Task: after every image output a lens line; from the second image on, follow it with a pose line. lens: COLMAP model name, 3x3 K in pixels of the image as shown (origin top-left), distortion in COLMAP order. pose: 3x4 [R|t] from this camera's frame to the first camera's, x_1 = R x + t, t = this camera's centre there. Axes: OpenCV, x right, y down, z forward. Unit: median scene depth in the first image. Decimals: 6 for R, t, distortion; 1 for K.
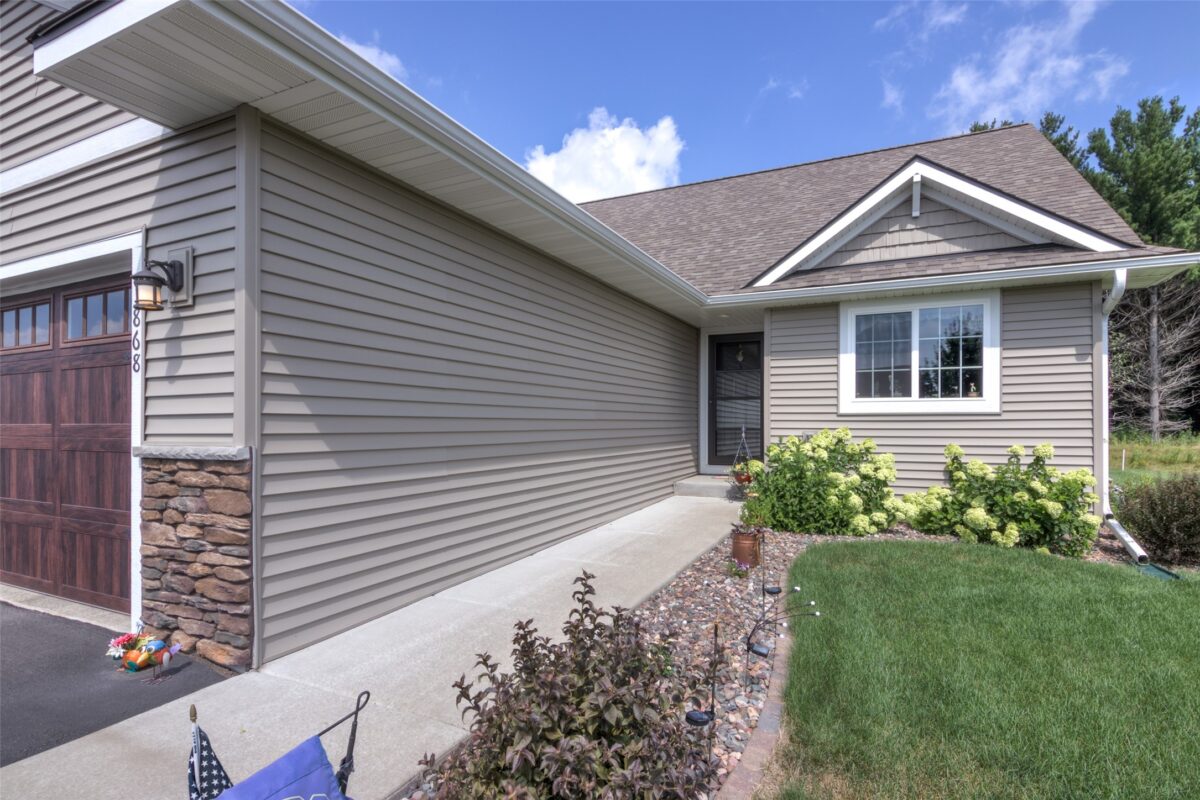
lens RADIAL K [[634.9, 0, 598.0], [0, 634.9, 394.7], [0, 0, 1]] dist [-0.003388, -0.003301]
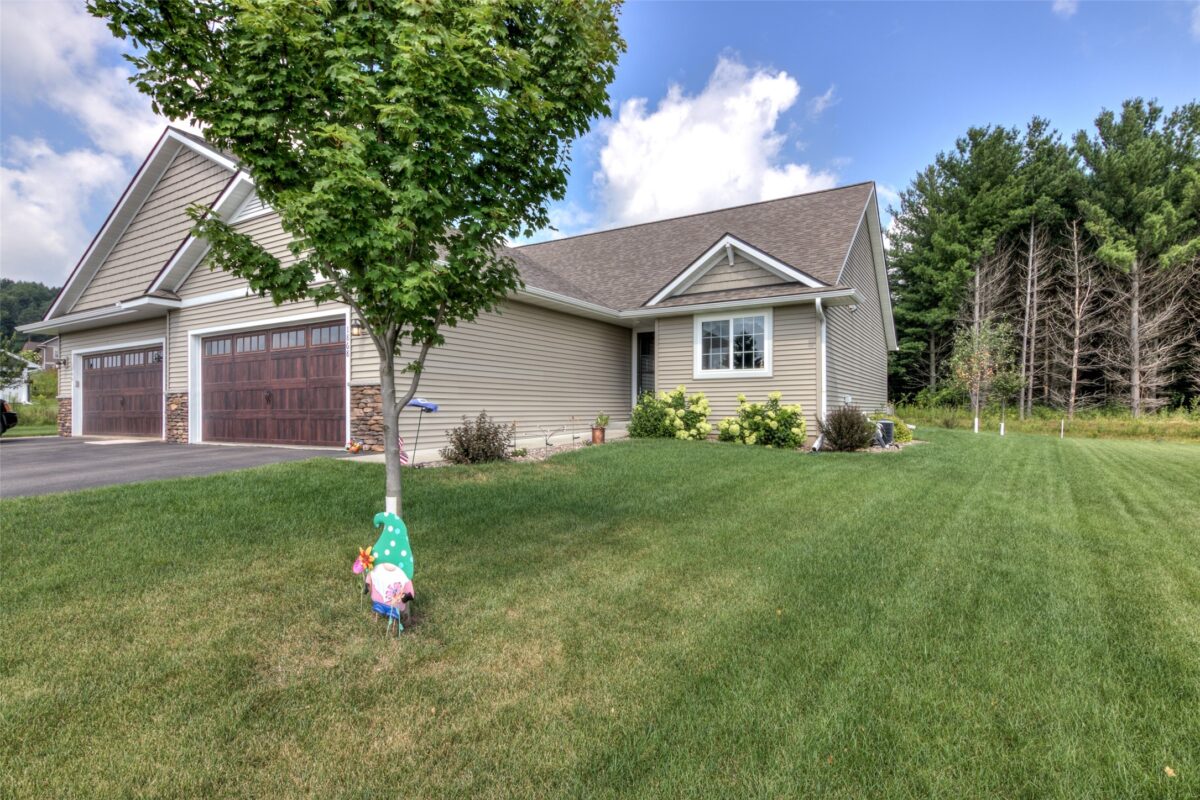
lens RADIAL K [[621.8, 0, 595.2], [0, 621.8, 388.9], [0, 0, 1]] dist [0.000220, -0.000315]
pose [[0.995285, -0.004553, -0.096890, 0.297549], [0.005752, 0.999910, 0.012096, 0.037526], [0.096826, -0.012596, 0.995222, -0.767286]]
